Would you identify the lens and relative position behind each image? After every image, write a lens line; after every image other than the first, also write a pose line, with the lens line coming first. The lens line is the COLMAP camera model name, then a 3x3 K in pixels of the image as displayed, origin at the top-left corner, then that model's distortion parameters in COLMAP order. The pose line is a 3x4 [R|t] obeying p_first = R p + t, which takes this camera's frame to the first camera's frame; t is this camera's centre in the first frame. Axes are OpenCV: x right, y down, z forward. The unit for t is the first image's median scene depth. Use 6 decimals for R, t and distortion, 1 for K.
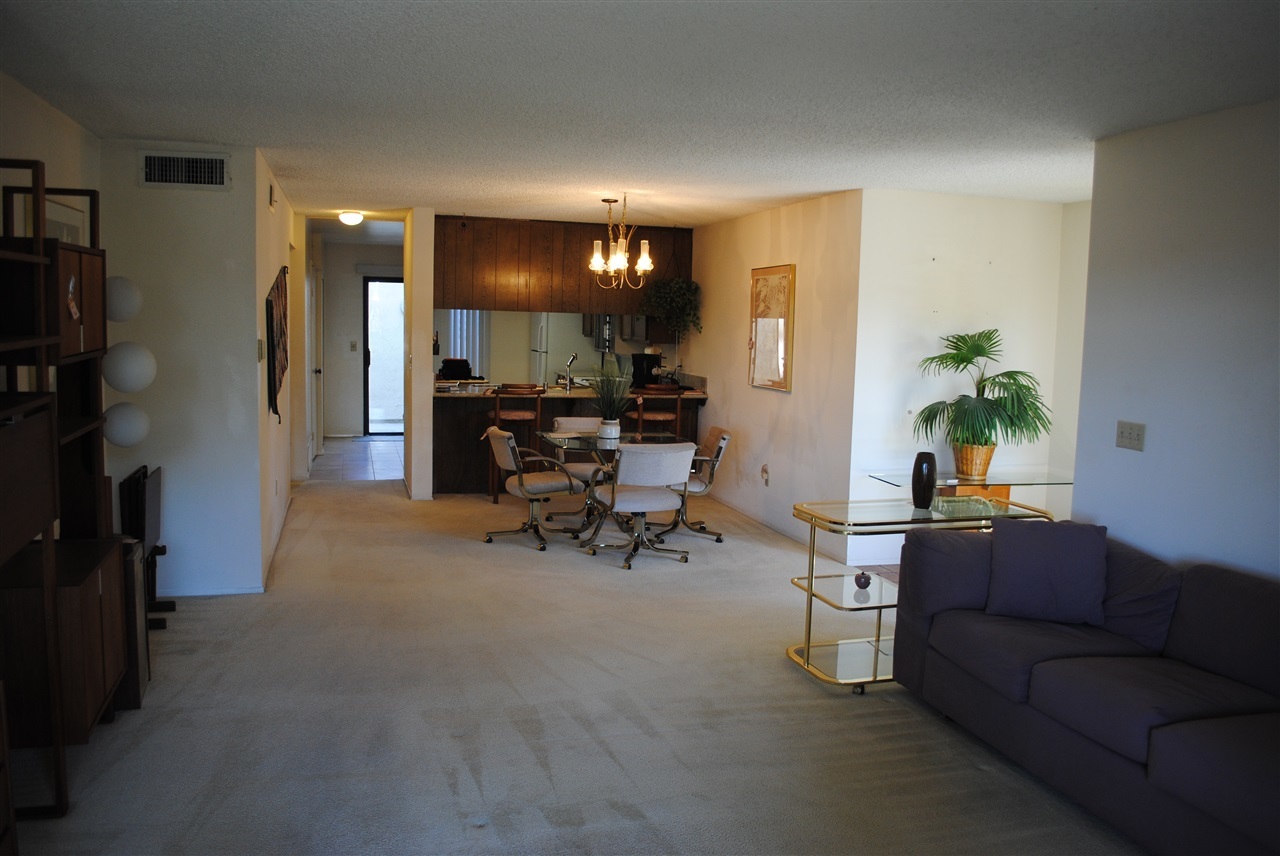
lens RADIAL K [[1027.5, 0, 640.8], [0, 1027.5, 425.6], [0, 0, 1]] dist [-0.012867, -0.003328]
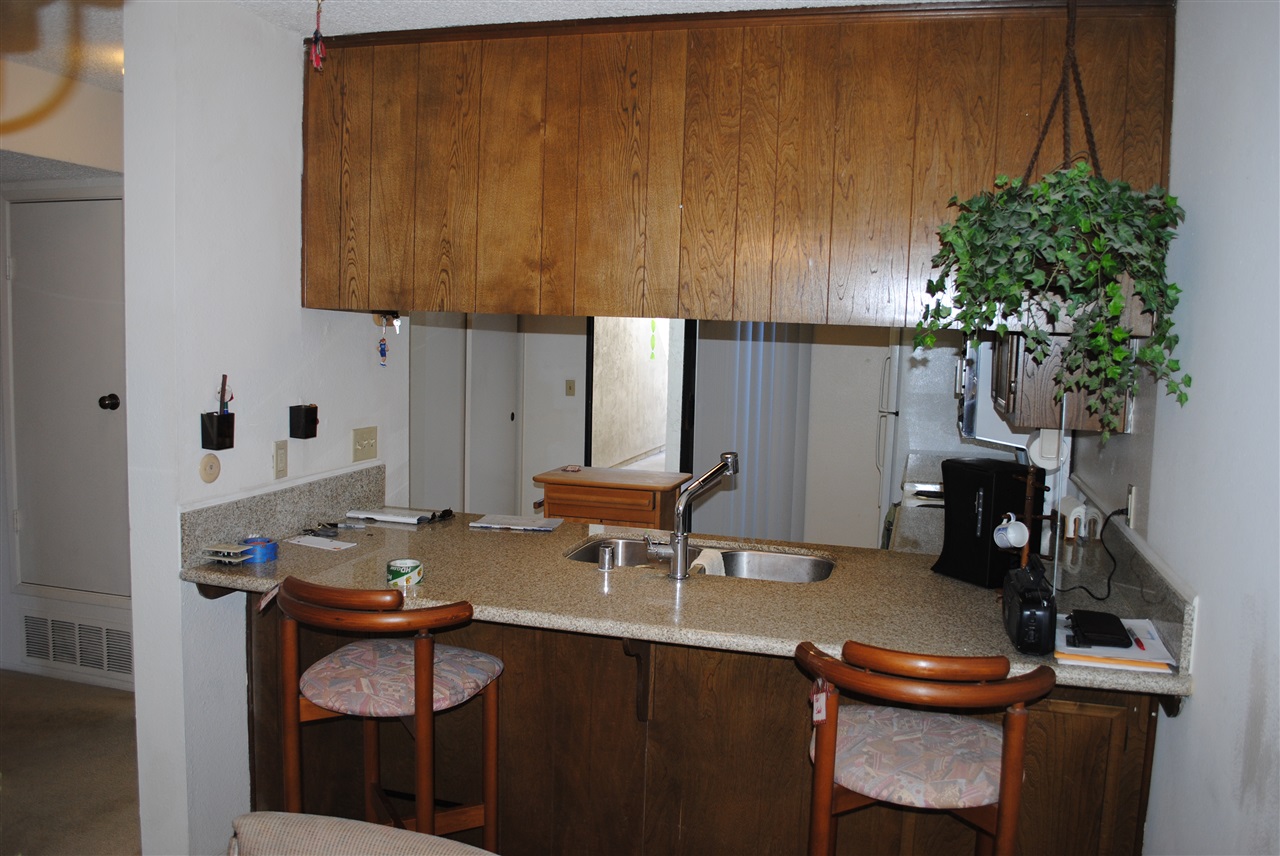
lens RADIAL K [[1027.5, 0, 640.1], [0, 1027.5, 433.5], [0, 0, 1]] dist [-0.012867, -0.003328]
pose [[0.860396, 0.051889, -0.506978, 0.072269], [-0.059923, 0.998203, 0.000470, -0.075909], [0.506091, 0.029975, 0.861959, 0.741161]]
